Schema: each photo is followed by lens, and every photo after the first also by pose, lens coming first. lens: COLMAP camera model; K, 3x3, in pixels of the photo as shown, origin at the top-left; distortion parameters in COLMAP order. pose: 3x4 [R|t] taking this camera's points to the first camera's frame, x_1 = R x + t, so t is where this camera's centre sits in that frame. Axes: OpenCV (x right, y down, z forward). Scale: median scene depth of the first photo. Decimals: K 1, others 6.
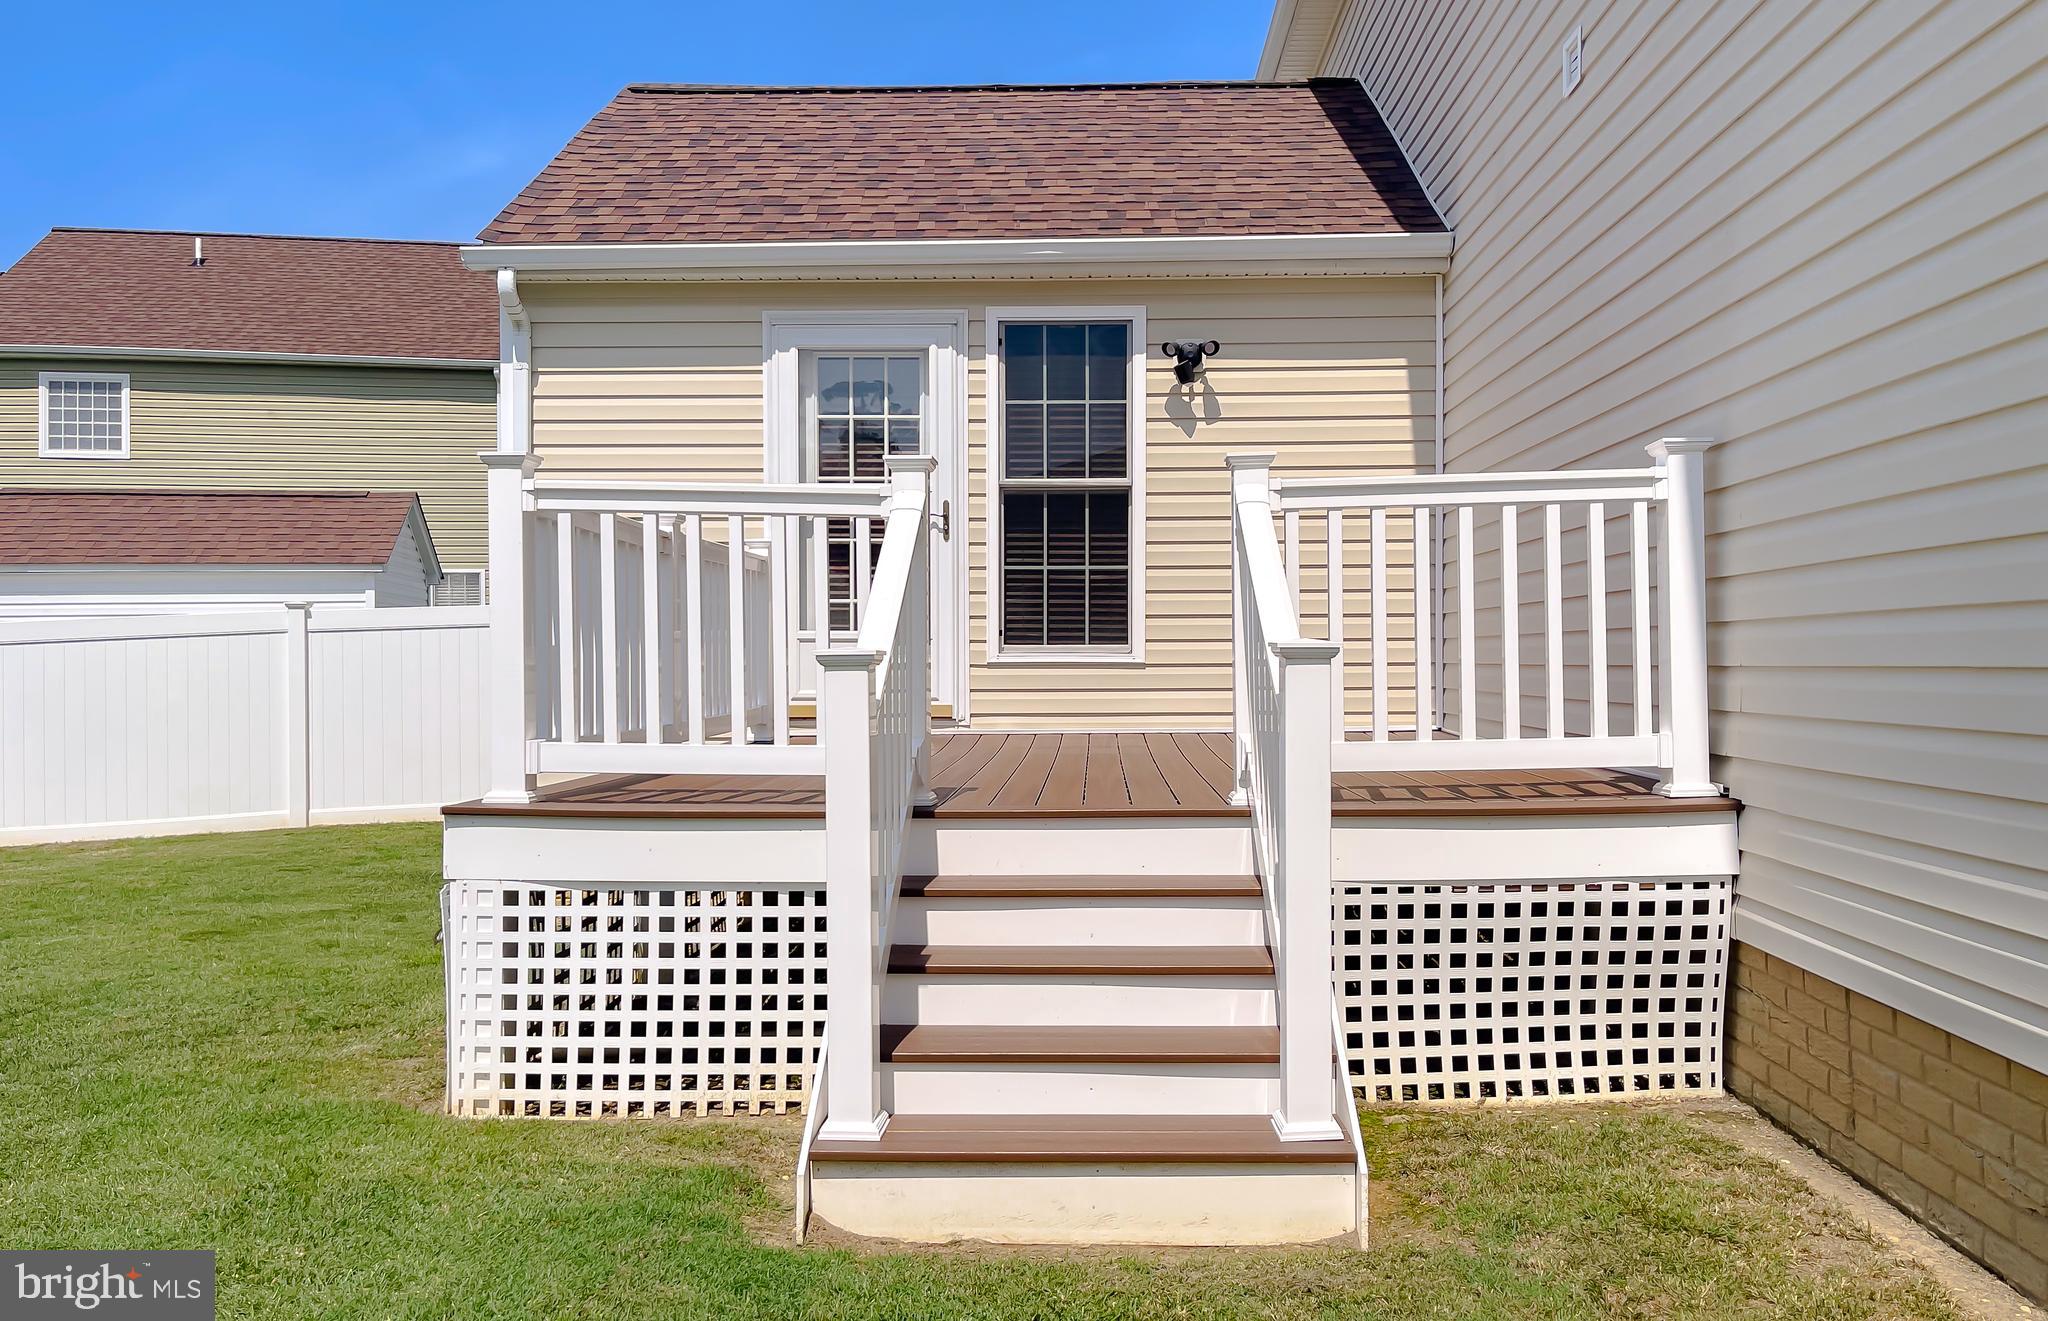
lens RADIAL K [[1570.8, 0, 1065.9], [0, 1570.8, 670.5], [0, 0, 1]] dist [0.044759, -0.040258]
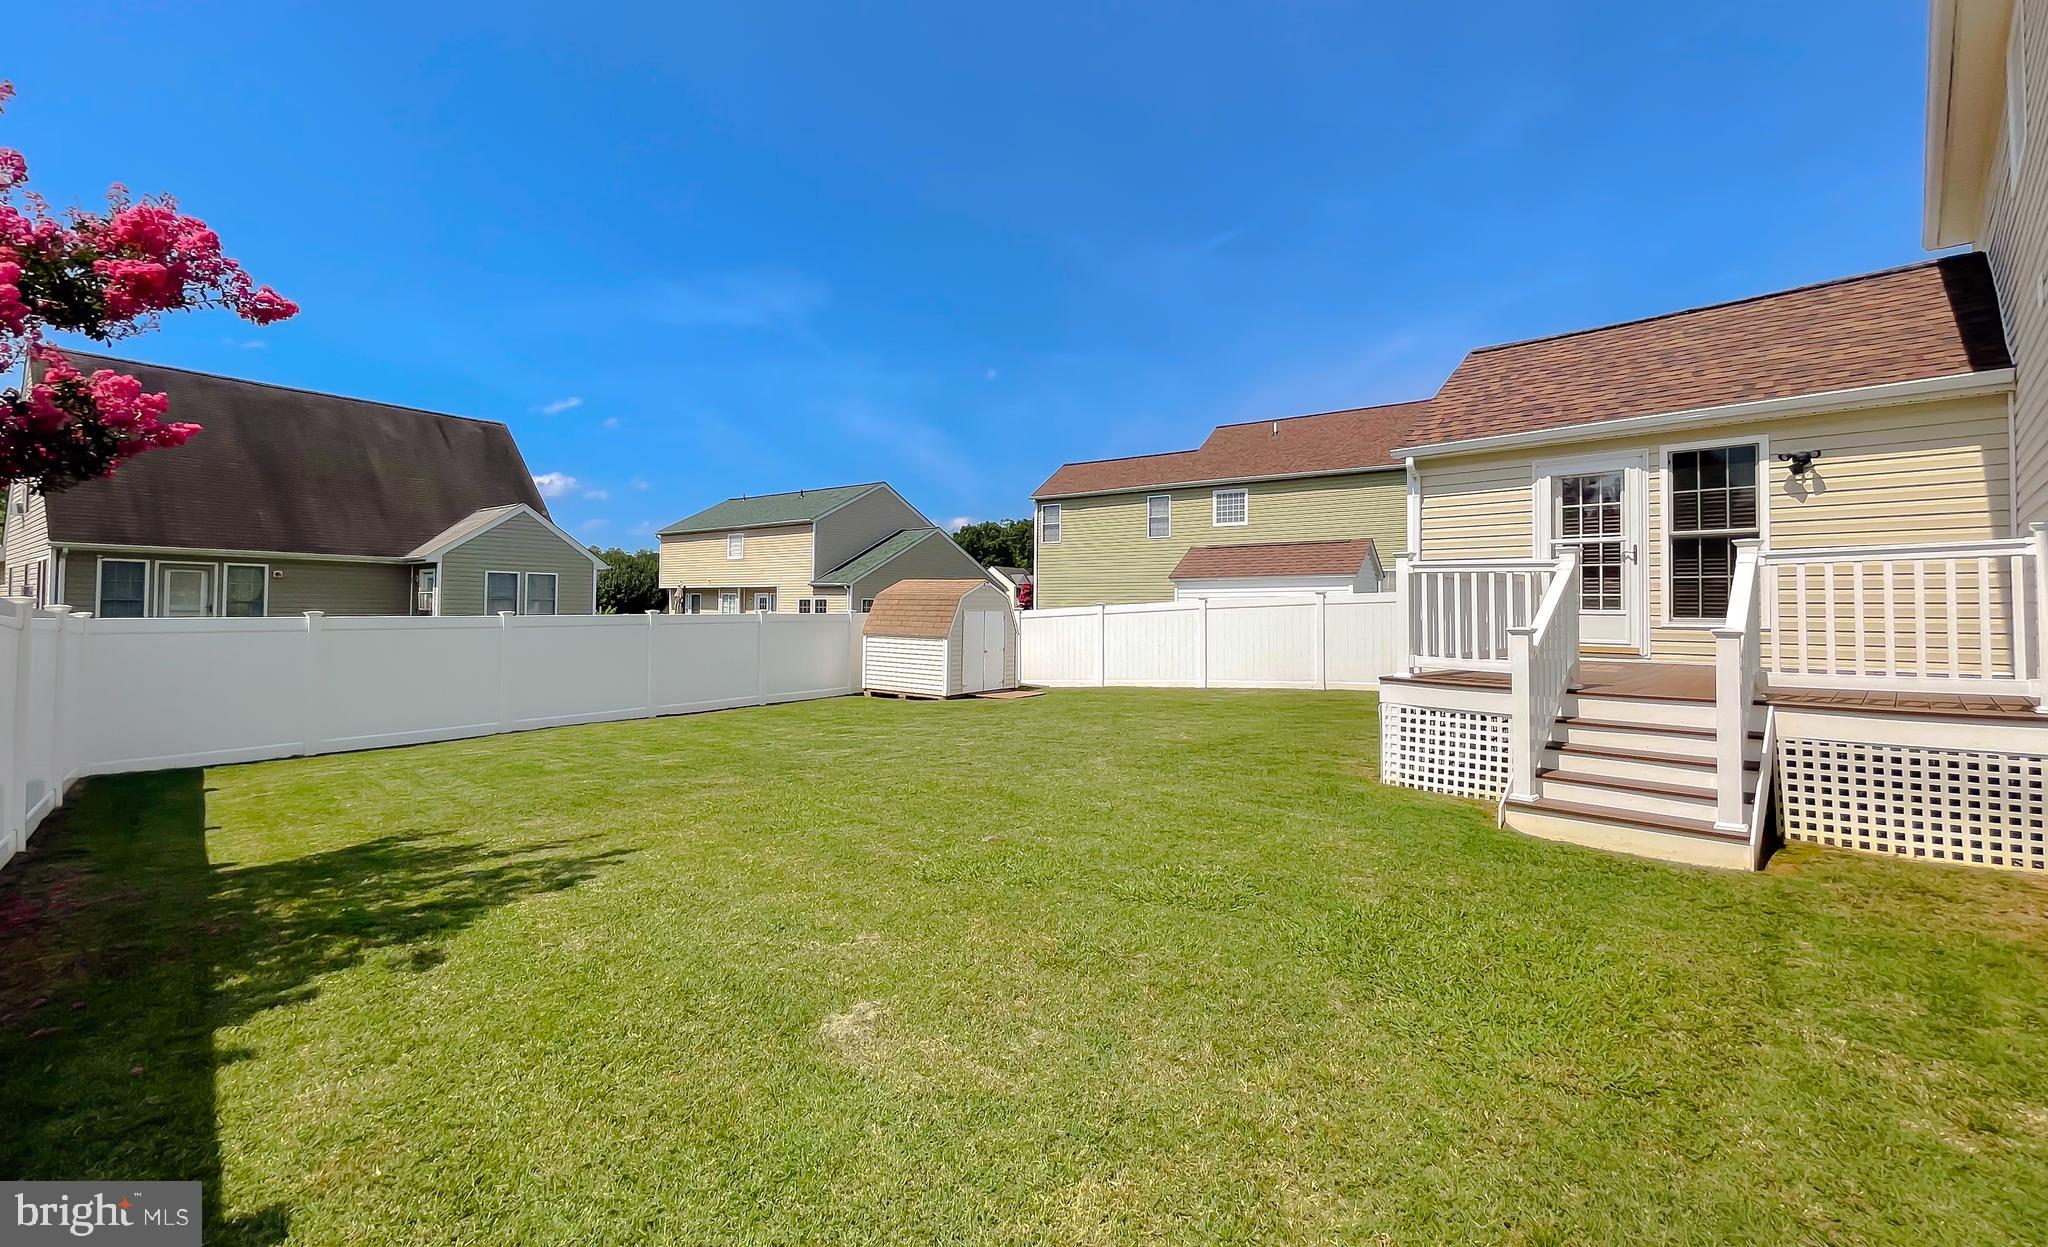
lens RADIAL K [[857.9, 0, 1008.6], [0, 857.9, 591.3], [0, 0, 1]] dist [0.002771, 0.000200]
pose [[0.703964, -0.007064, -0.710201, 0.137377], [-0.012118, 0.999686, -0.021955, -0.015406], [0.710133, 0.024062, 0.703657, -0.331463]]
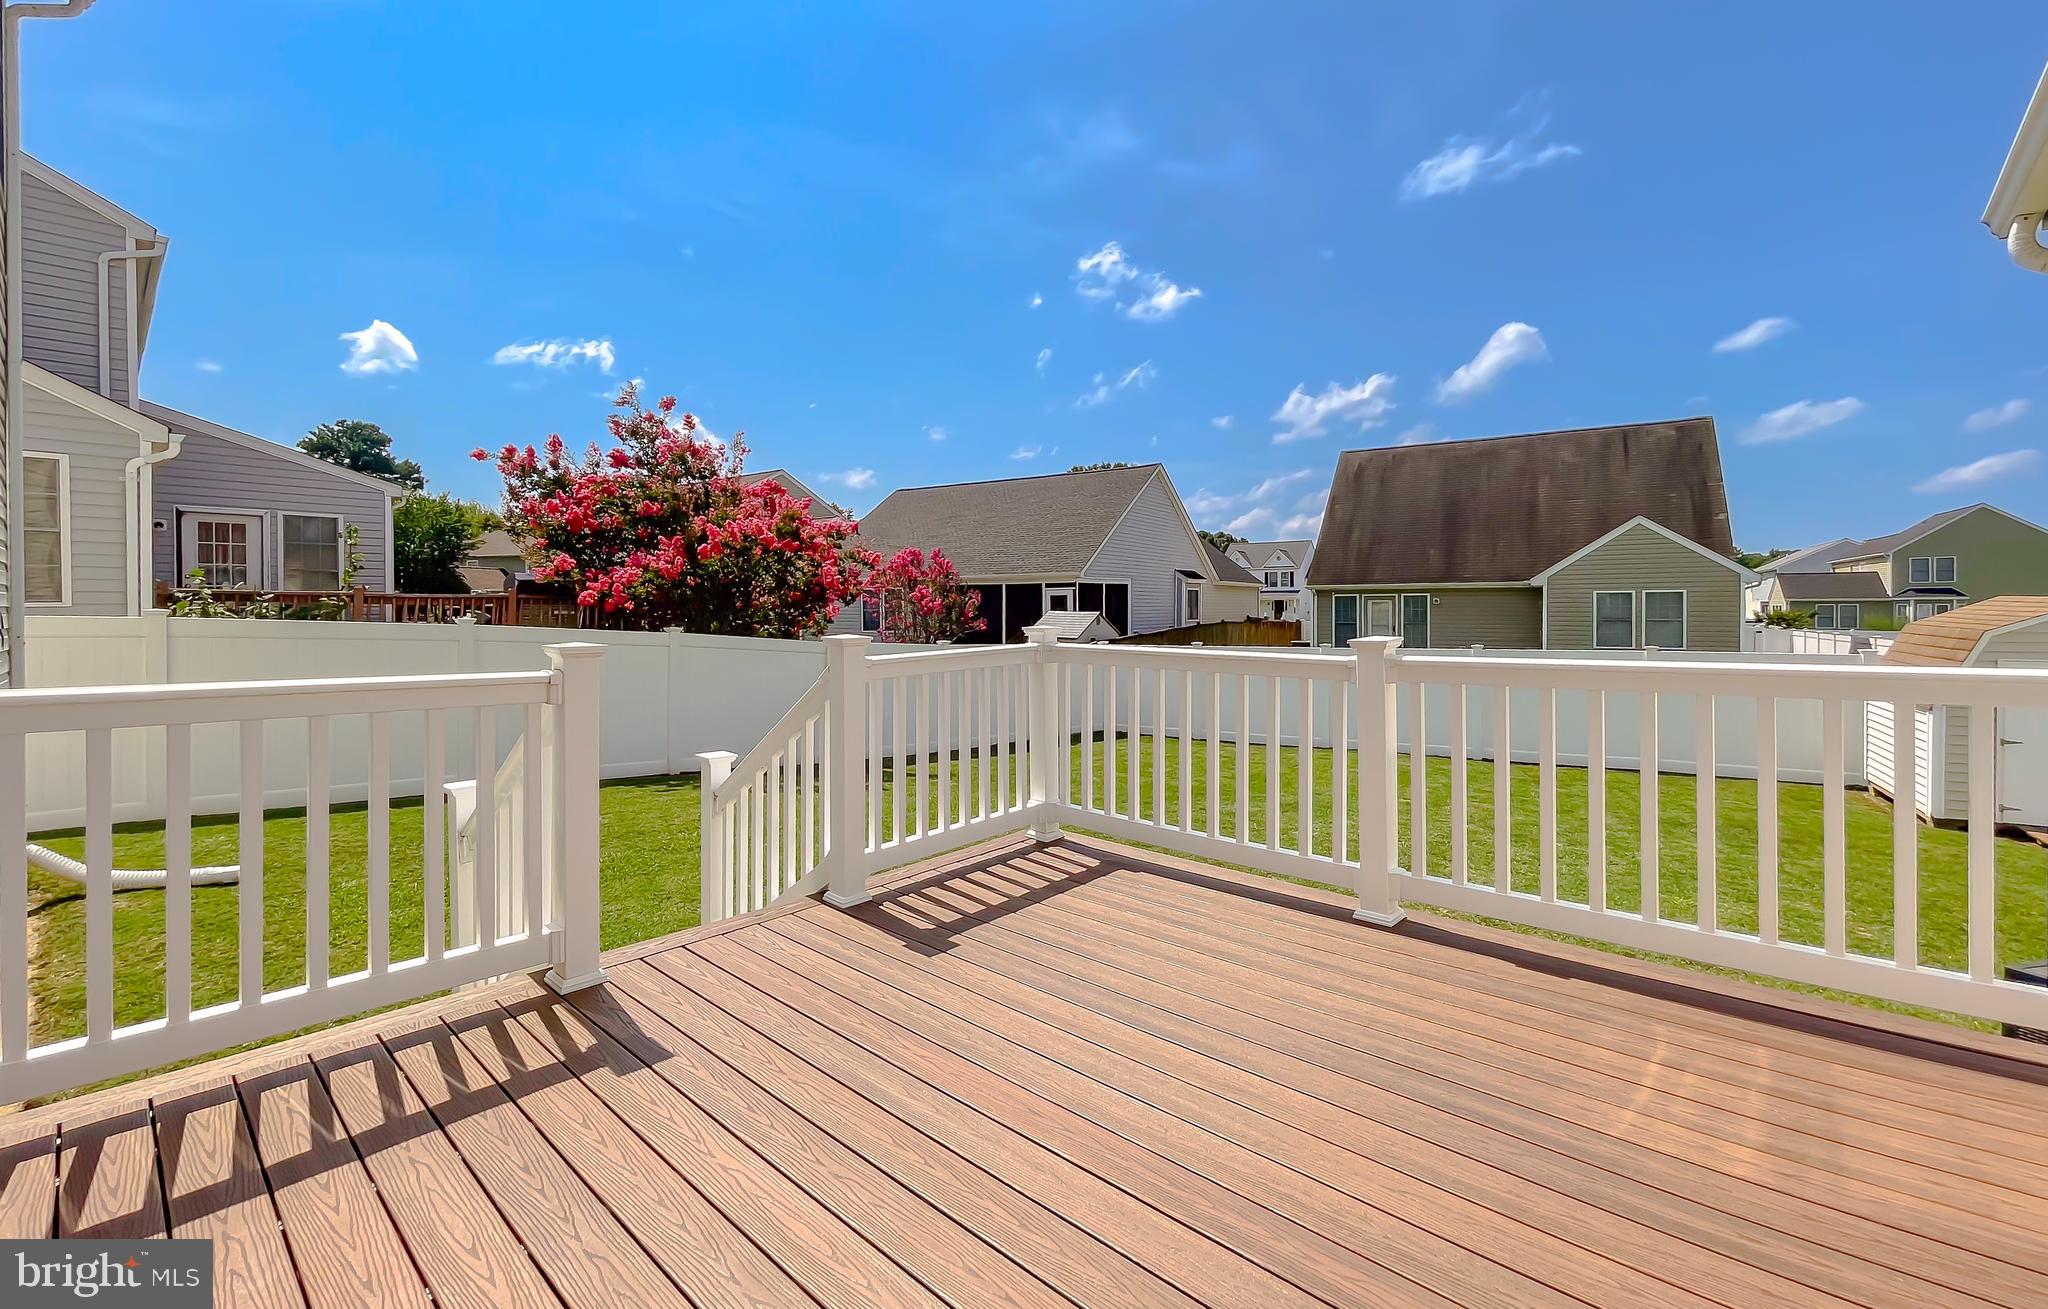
lens RADIAL K [[868.9, 0, 1014.0], [0, 868.9, 608.5], [0, 0, 1]] dist [0.003577, 0.000371]
pose [[-0.662292, 0.006578, -0.749217, 0.201533], [0.004570, 0.999978, 0.004739, -0.093233], [0.749232, -0.000285, -0.662307, 0.913618]]
